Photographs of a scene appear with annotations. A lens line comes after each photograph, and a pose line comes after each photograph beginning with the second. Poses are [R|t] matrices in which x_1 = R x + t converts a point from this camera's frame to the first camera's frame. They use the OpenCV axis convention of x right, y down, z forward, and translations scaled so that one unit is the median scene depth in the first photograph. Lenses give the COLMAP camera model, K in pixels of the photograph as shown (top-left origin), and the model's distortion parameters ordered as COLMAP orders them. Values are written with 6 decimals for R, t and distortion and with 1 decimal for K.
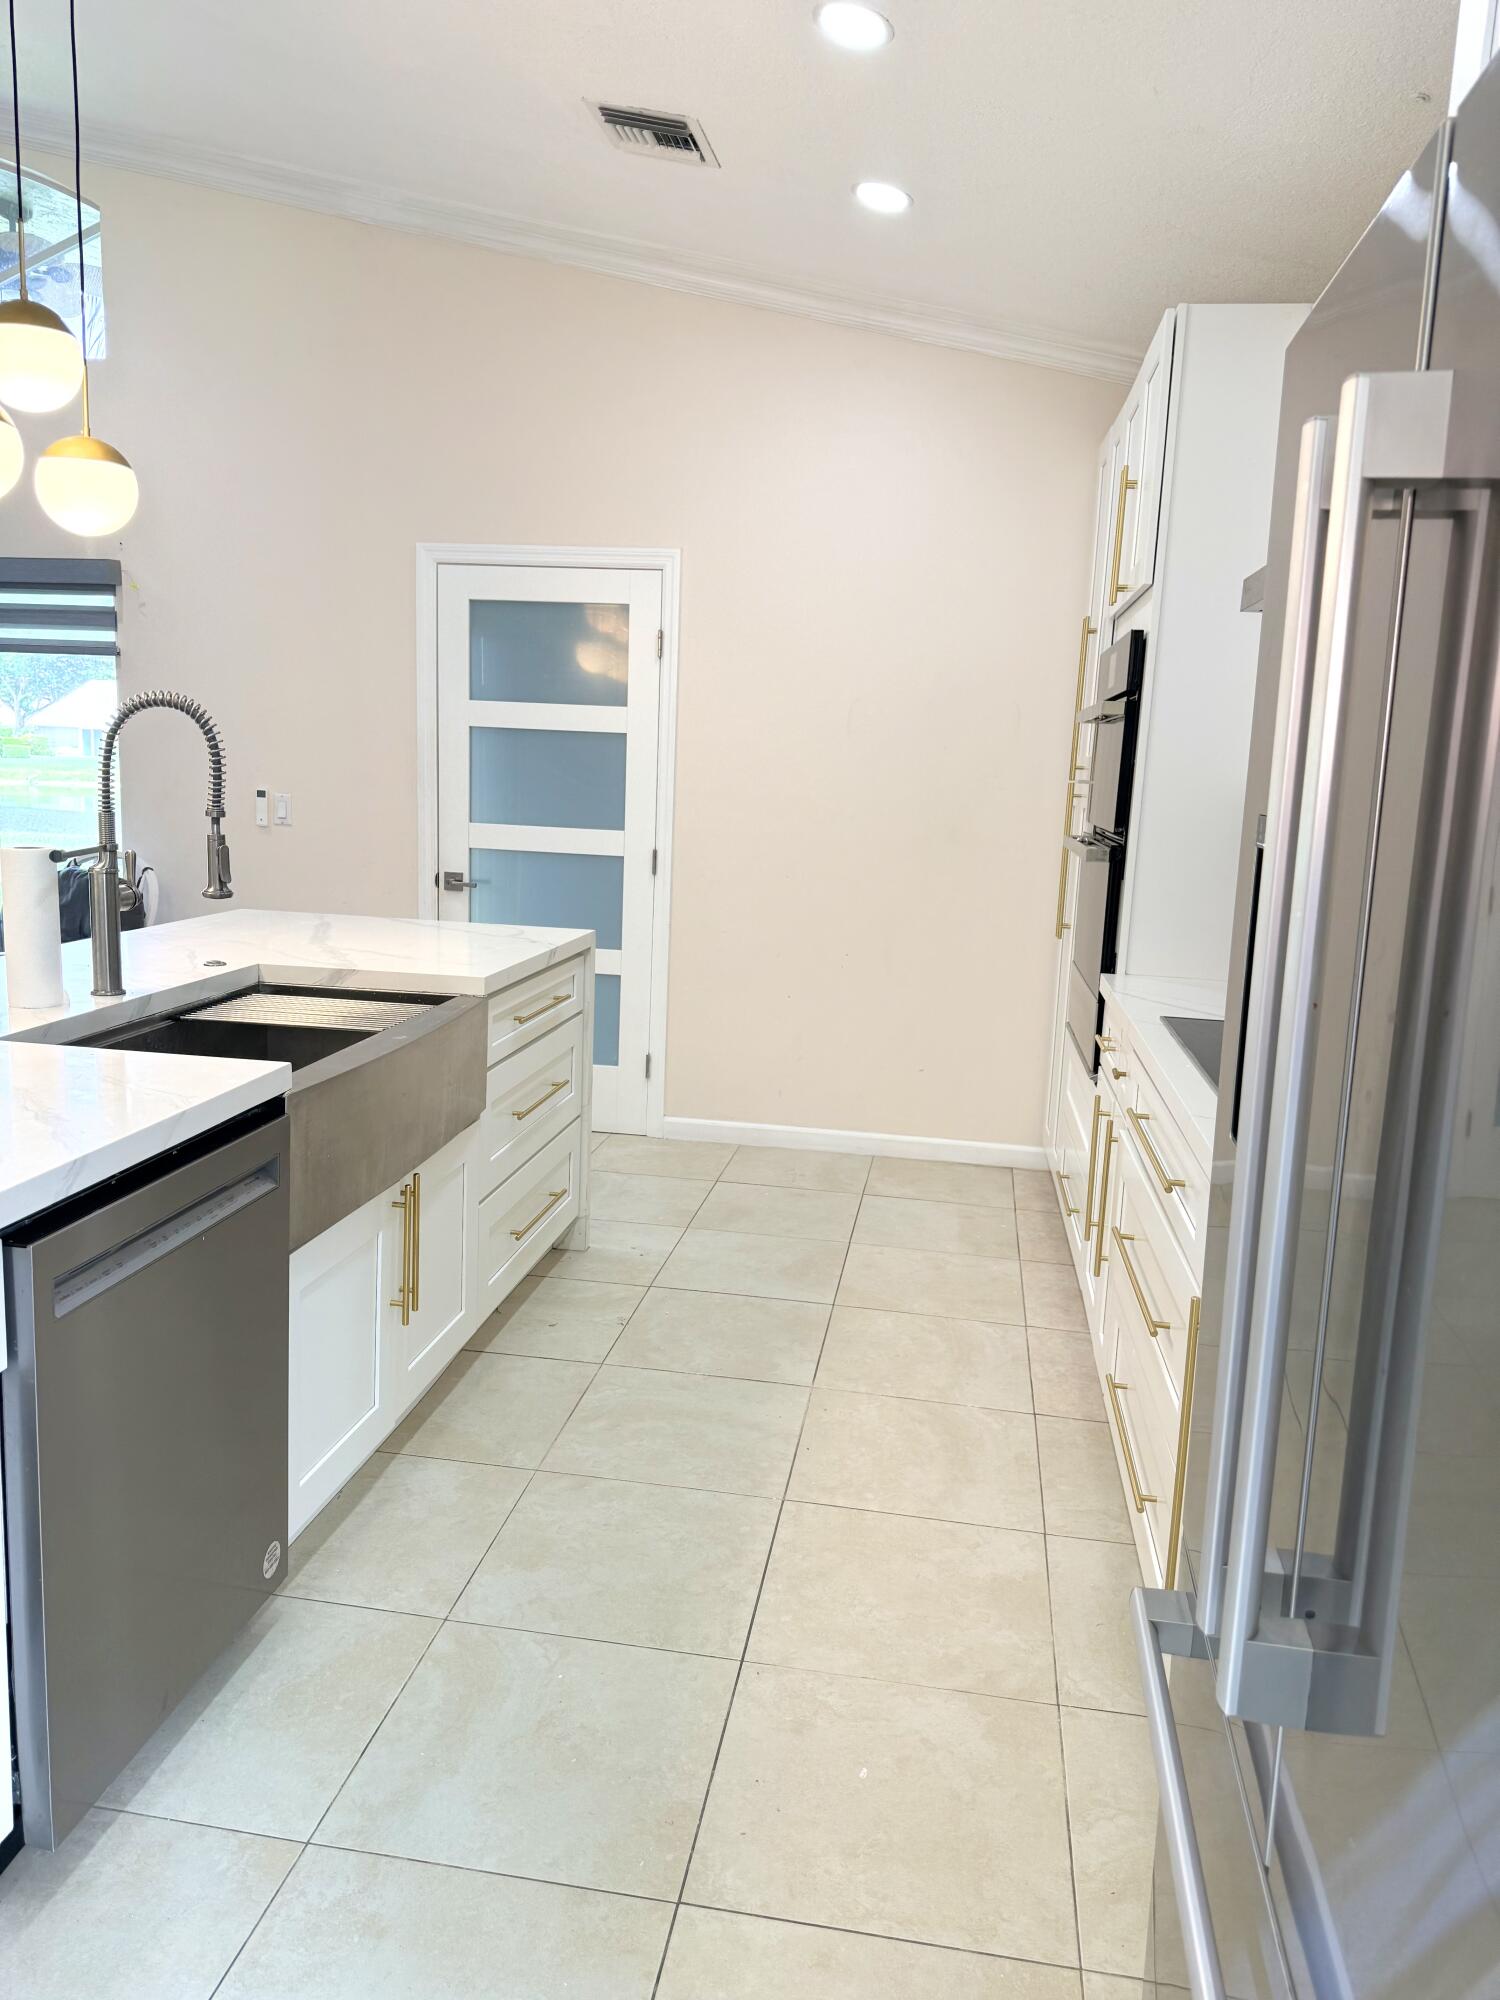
lens RADIAL K [[1406.1, 0, 728.0], [0, 1406.1, 956.5], [0, 0, 1]] dist [-0.003404, -0.006033]
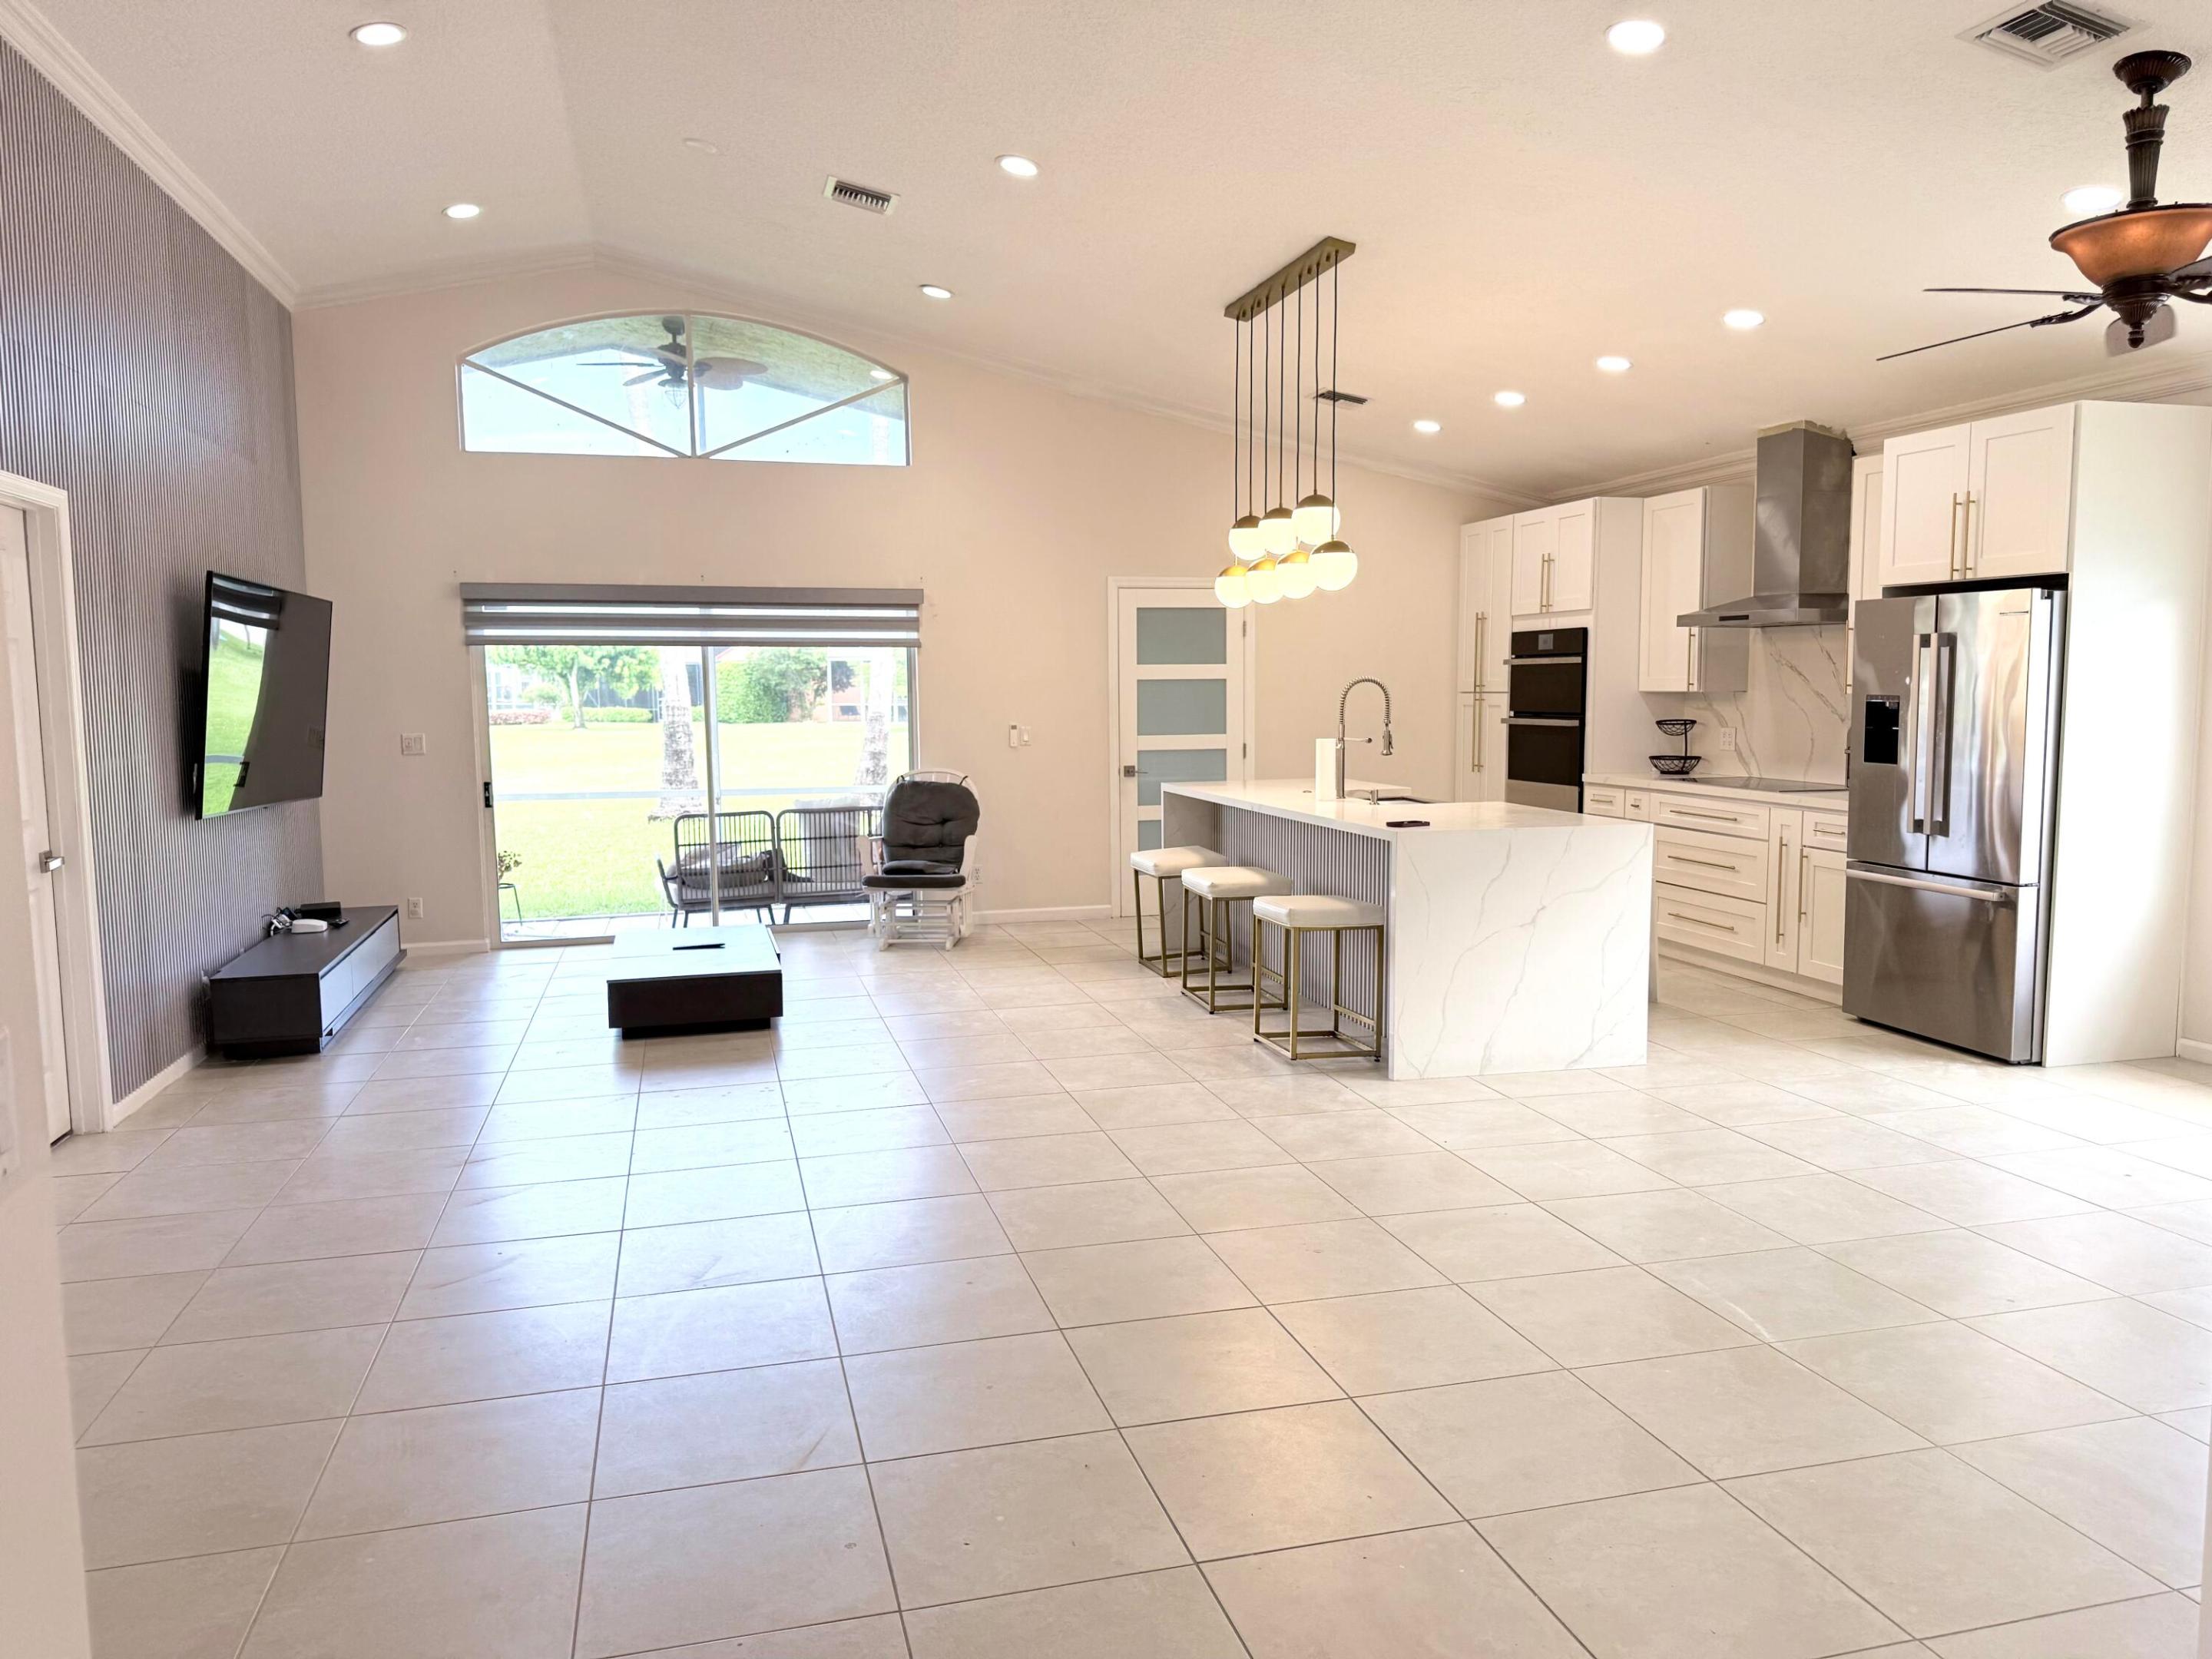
lens RADIAL K [[1555.1, 0, 1100.5], [0, 1555.1, 834.2], [0, 0, 1]] dist [-0.003404, -0.006033]
pose [[0.912536, -0.091889, 0.398541, -0.986380], [0.105439, 0.994351, -0.012161, 0.041494], [-0.395172, 0.053119, 0.917070, -0.703853]]
